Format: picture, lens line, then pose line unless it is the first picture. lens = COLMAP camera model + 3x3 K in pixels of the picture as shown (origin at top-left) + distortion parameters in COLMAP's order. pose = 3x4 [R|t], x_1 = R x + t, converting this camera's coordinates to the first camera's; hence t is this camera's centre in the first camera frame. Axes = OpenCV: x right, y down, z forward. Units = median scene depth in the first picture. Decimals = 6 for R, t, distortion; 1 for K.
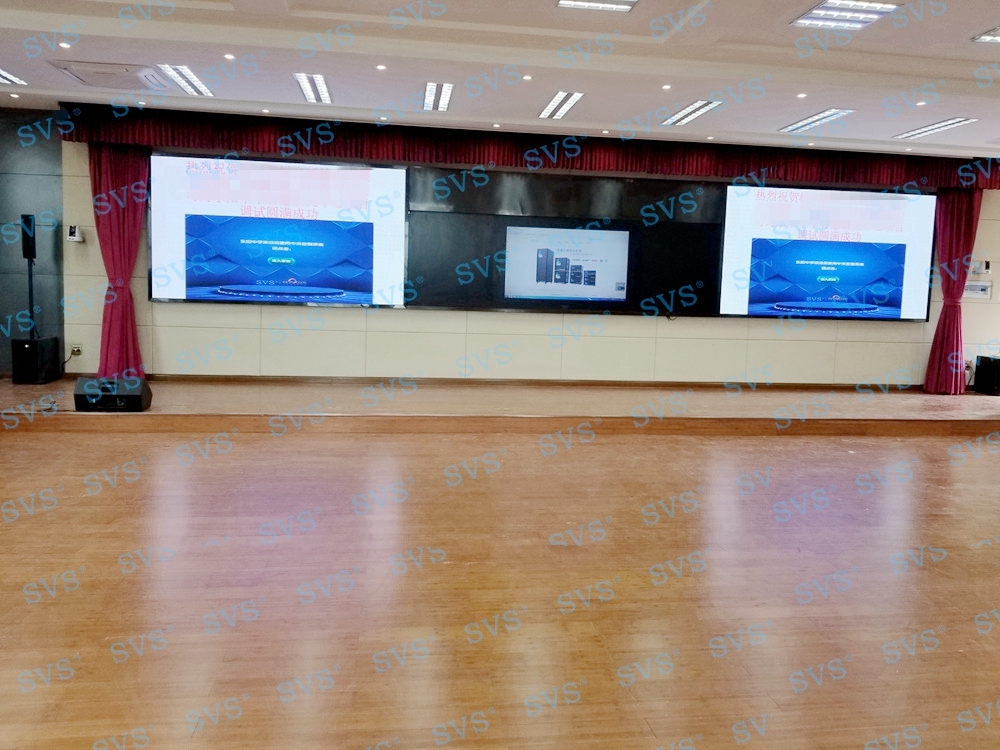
lens RADIAL K [[784.3, 0, 497.0], [0, 784.3, 355.5], [0, 0, 1]] dist [0.029909, -0.052189]
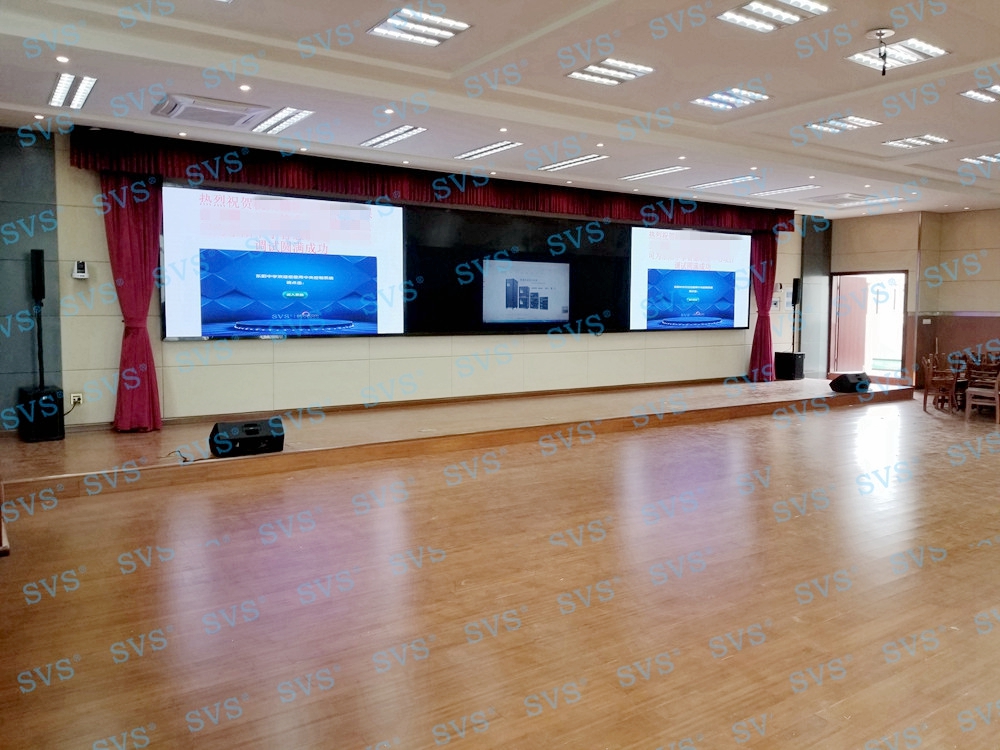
lens RADIAL K [[784.3, 0, 497.9], [0, 784.3, 360.8], [0, 0, 1]] dist [0.029909, -0.052189]
pose [[0.893773, -0.057970, 0.444758, -0.478269], [0.063414, 0.997984, 0.002644, -0.021123], [-0.444015, 0.025841, 0.895647, -0.015670]]
